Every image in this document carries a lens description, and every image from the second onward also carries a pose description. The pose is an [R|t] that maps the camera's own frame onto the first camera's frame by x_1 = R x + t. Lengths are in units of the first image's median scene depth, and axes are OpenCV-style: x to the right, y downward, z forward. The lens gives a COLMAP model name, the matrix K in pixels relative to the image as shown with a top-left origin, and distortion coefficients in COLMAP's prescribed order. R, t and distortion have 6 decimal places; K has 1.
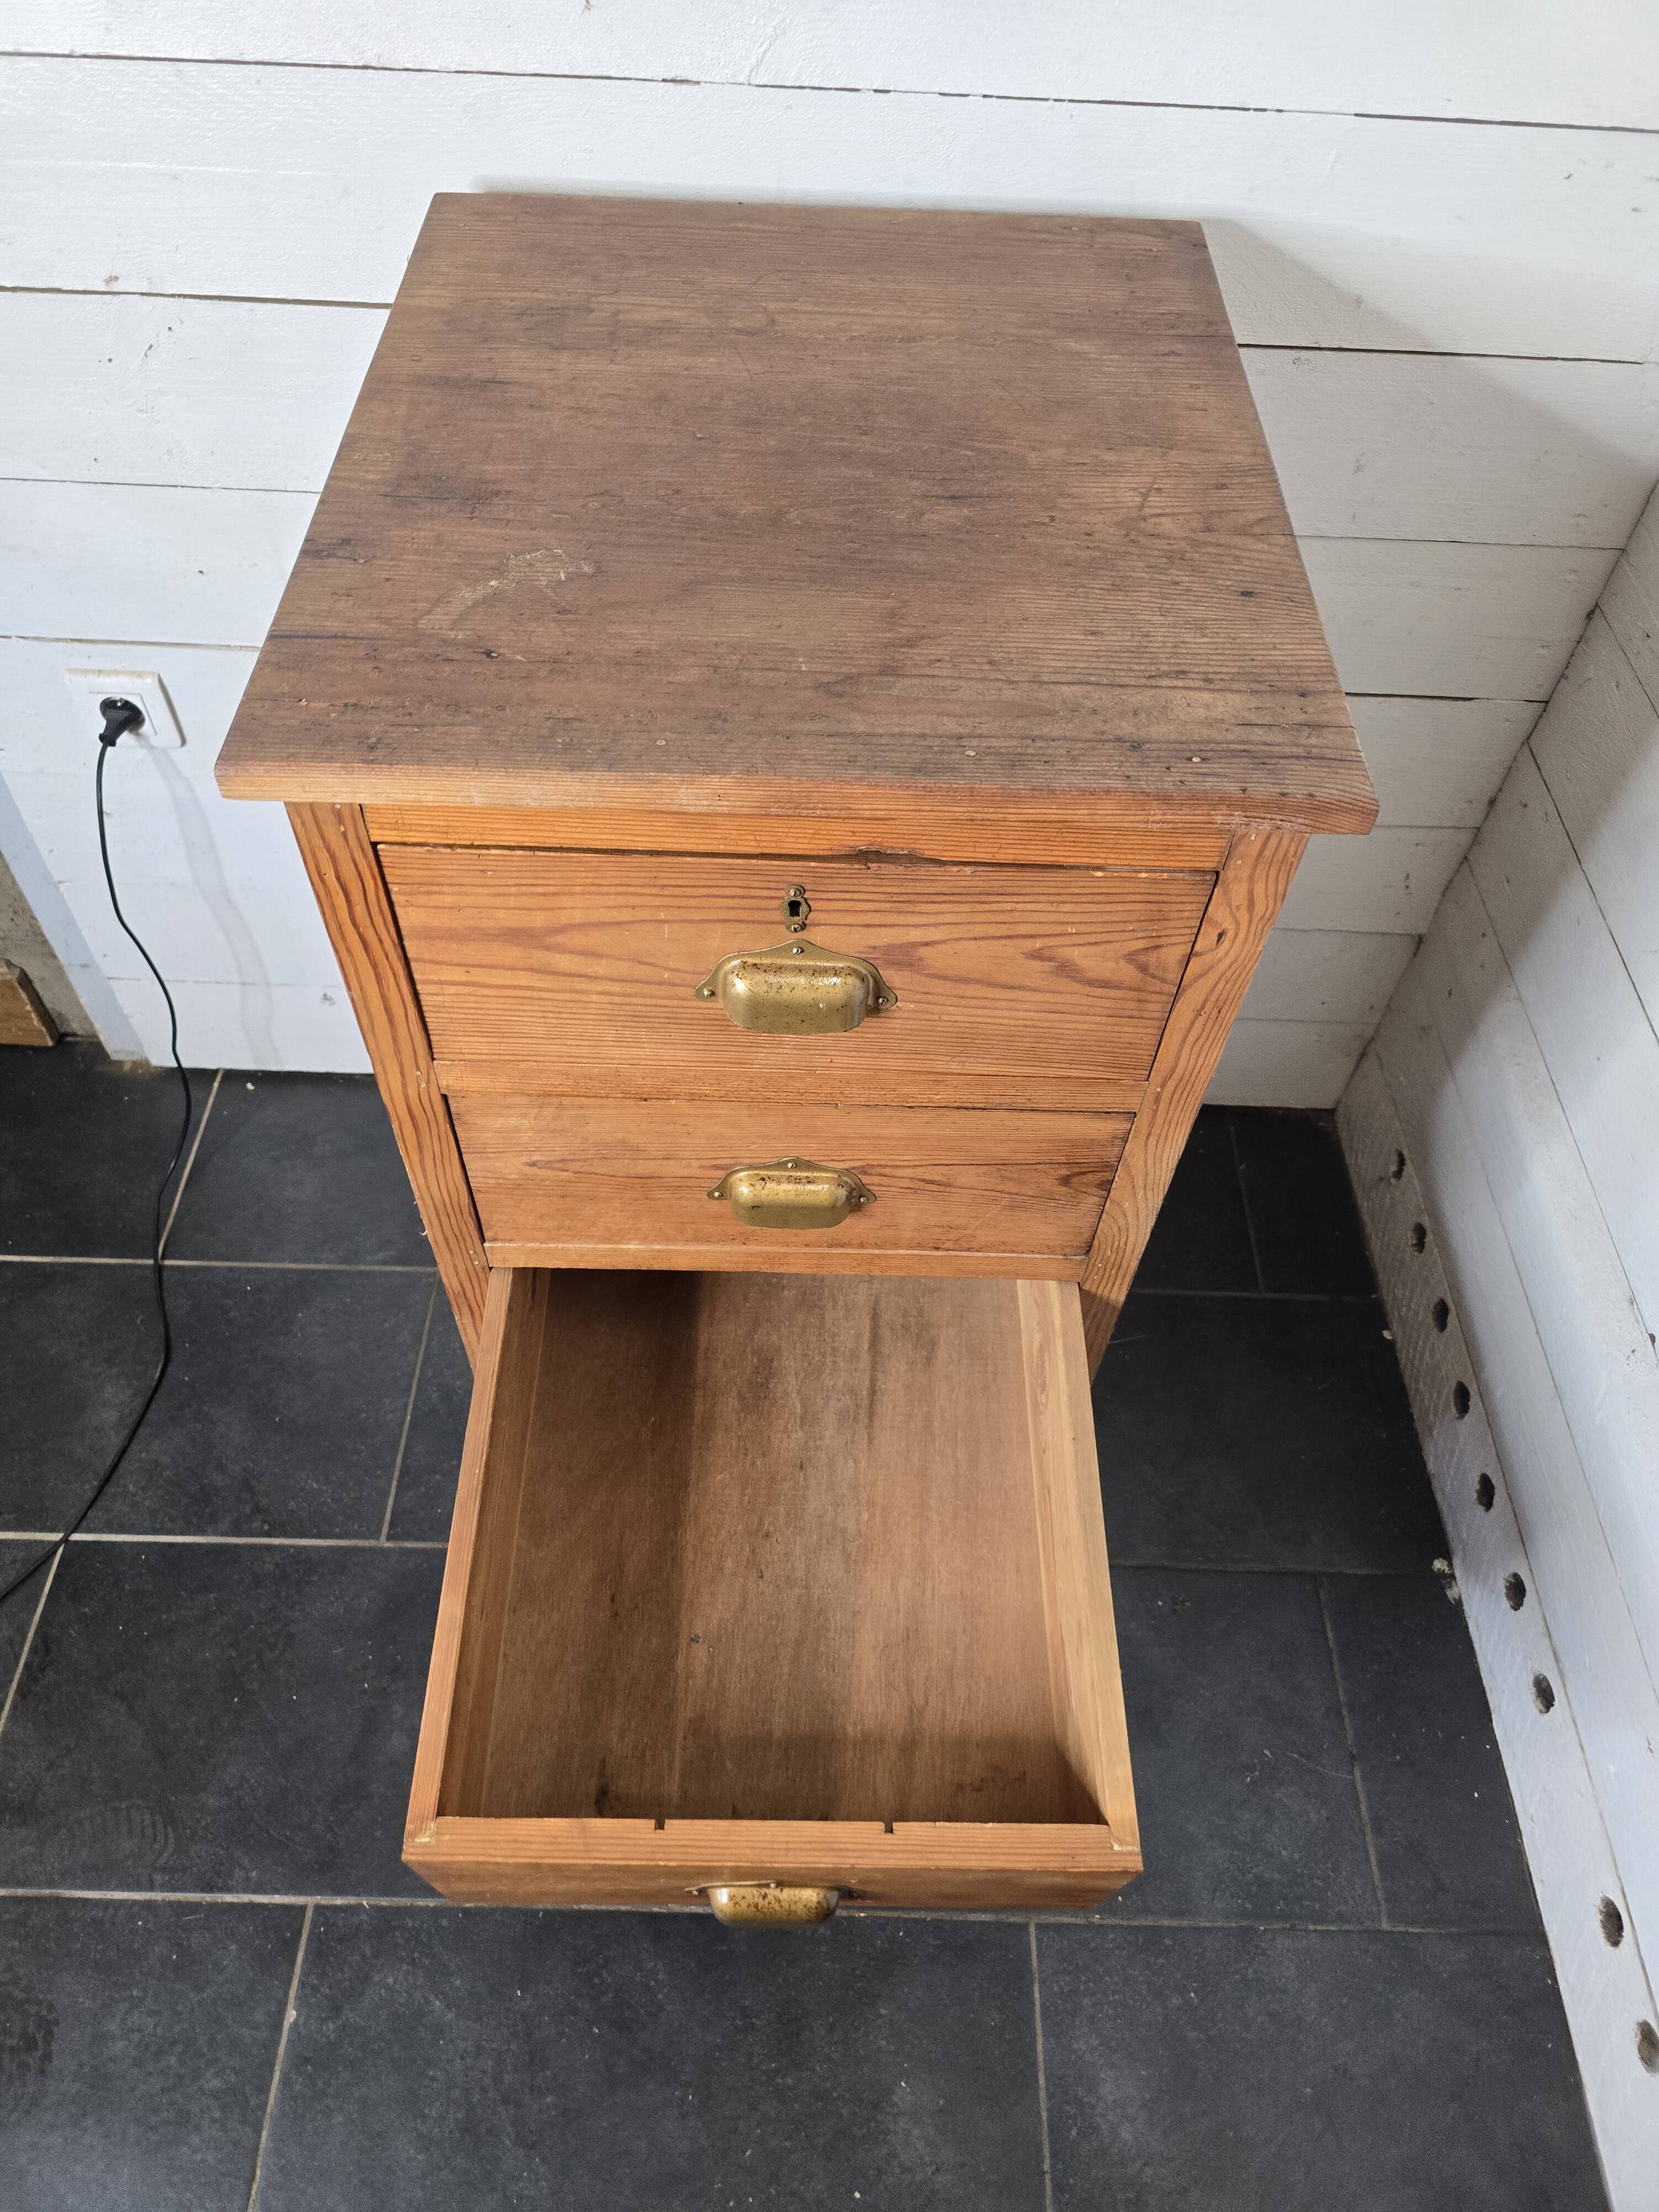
lens RADIAL K [[1487.6, 0, 835.3], [0, 1487.6, 1096.9], [0, 0, 1]] dist [0.061089, -0.065688]
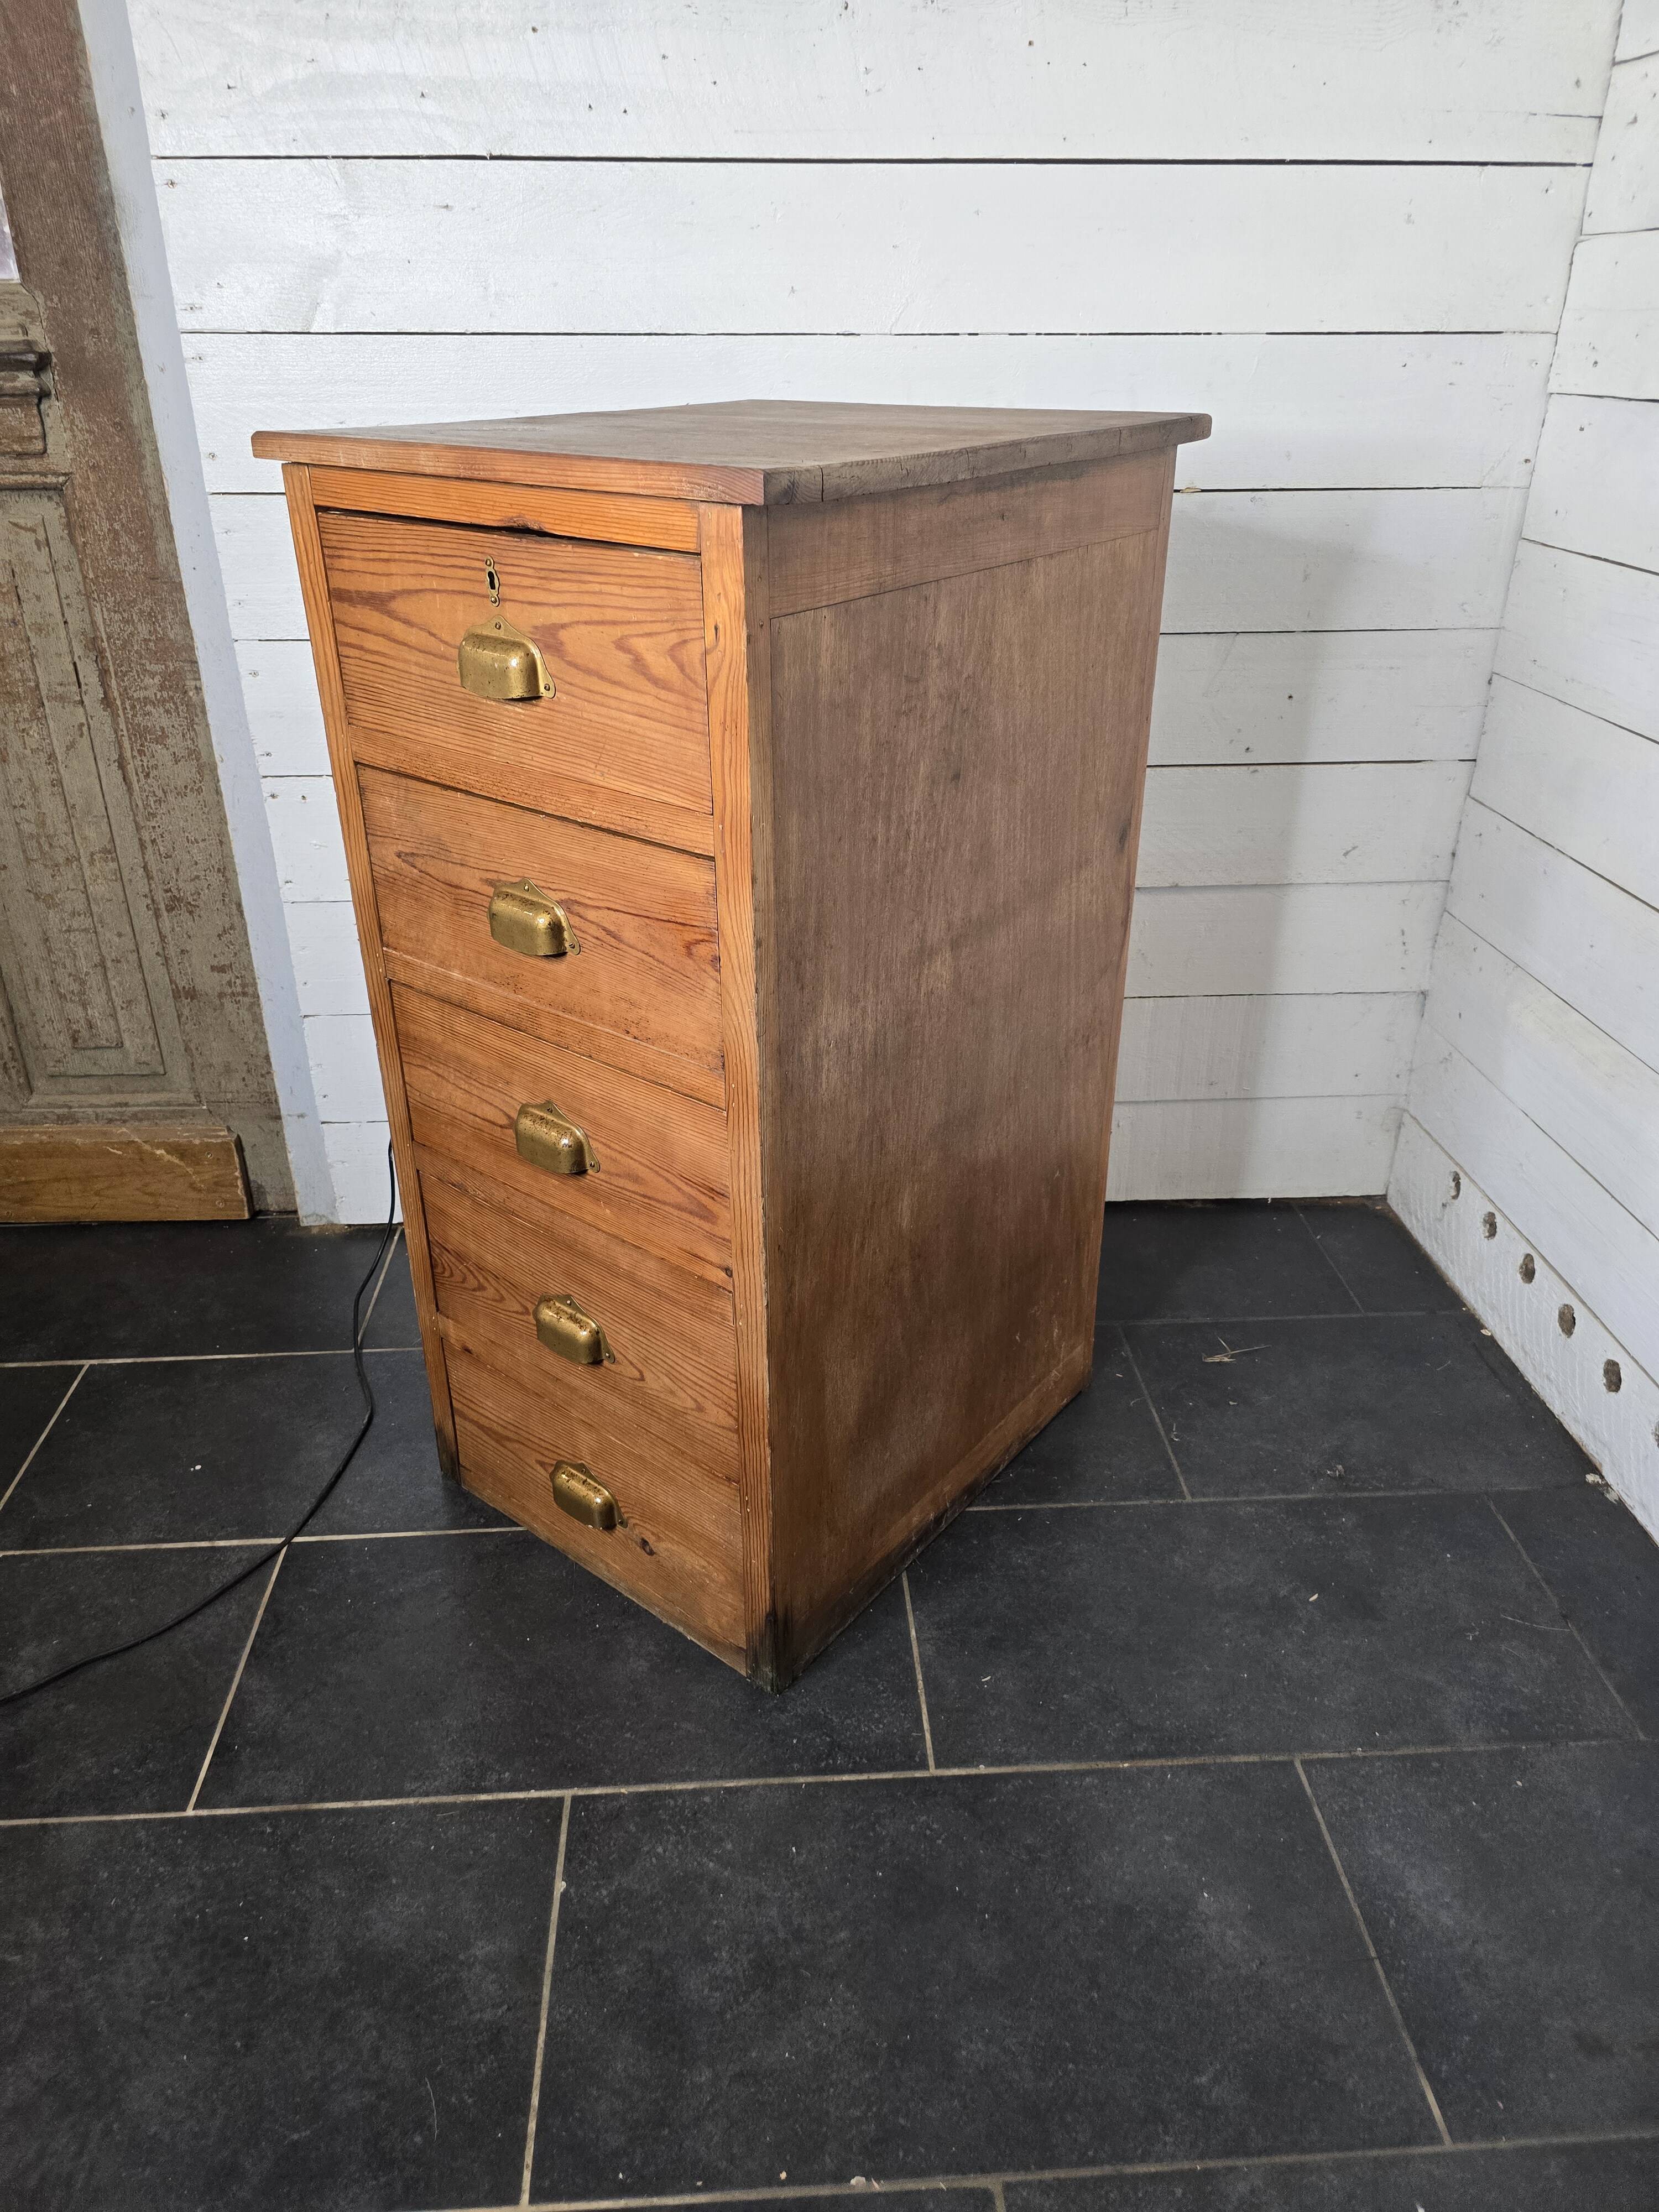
lens RADIAL K [[1486.1, 0, 847.3], [0, 1486.1, 1099.3], [0, 0, 1]] dist [0.068830, -0.067797]
pose [[0.995862, -0.071789, 0.055719, -0.265273], [0.088530, 0.904798, -0.416537, 0.767338], [-0.020511, 0.419746, 0.907410, -0.105895]]
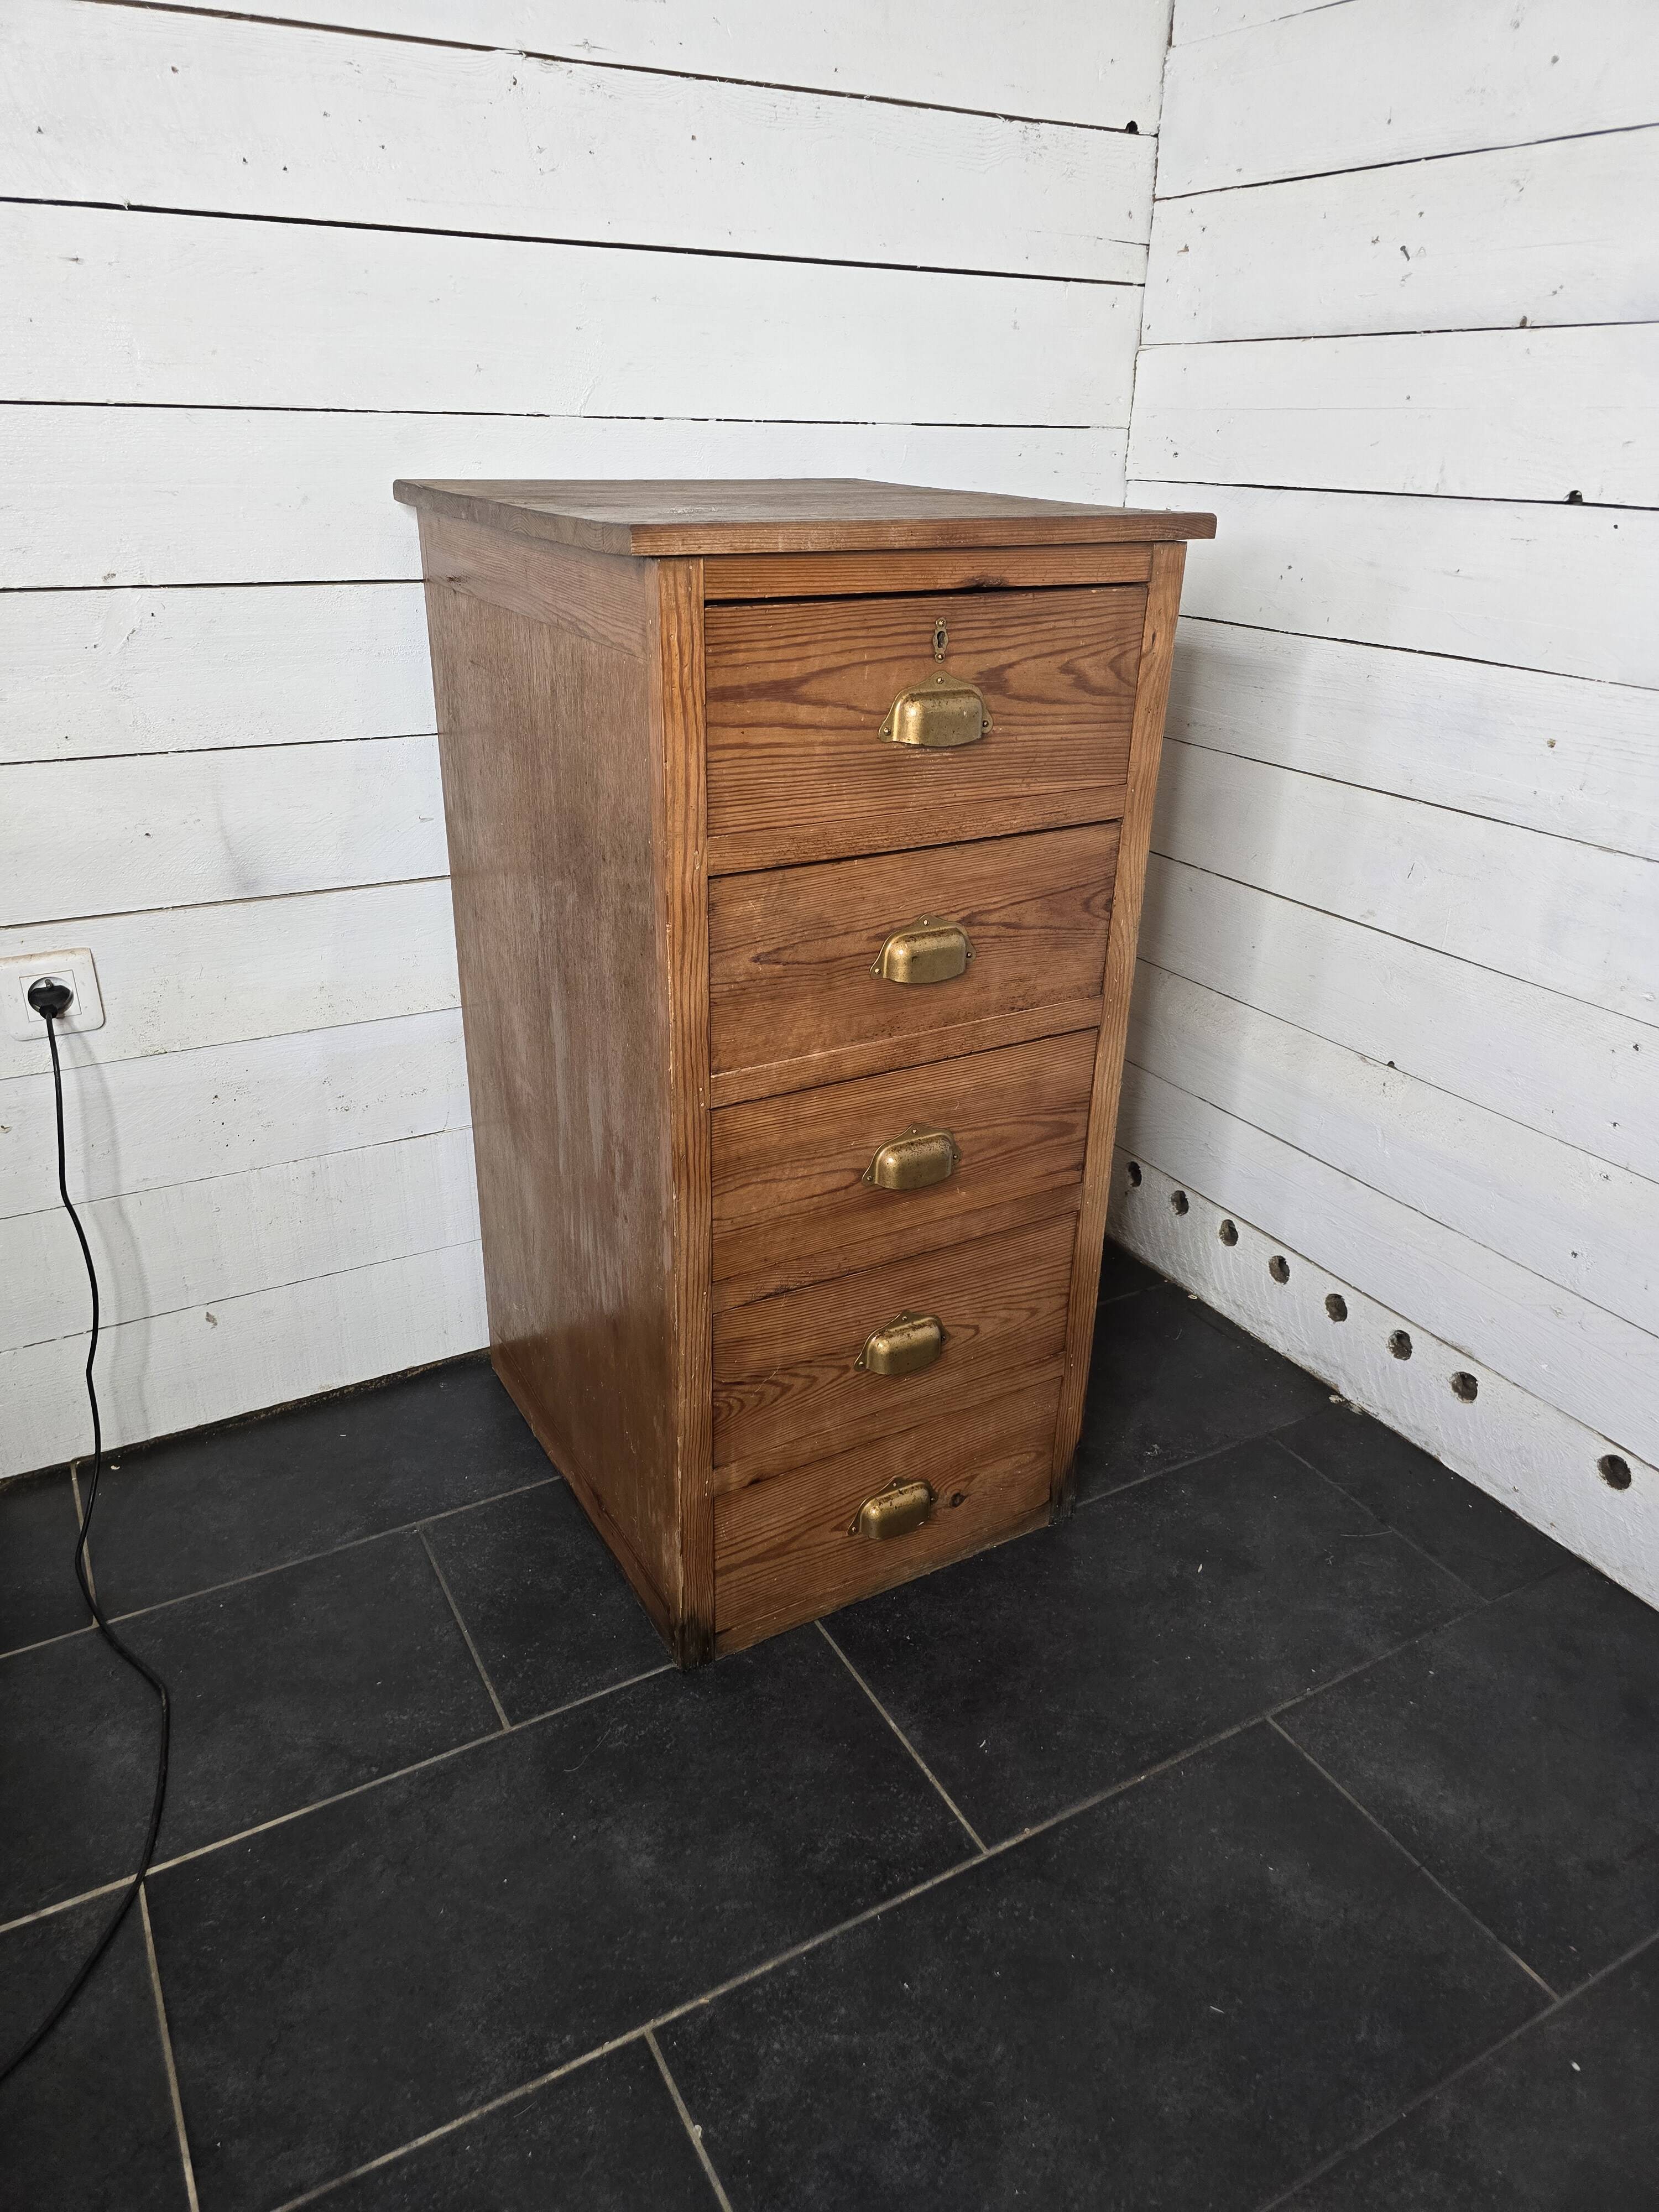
lens RADIAL K [[1487.6, 0, 835.3], [0, 1487.6, 1096.9], [0, 0, 1]] dist [0.061089, -0.065688]
pose [[0.863297, -0.231513, 0.448463, -0.739034], [0.409434, 0.840817, -0.354105, 0.620016], [-0.295096, 0.489314, 0.820664, -0.012840]]
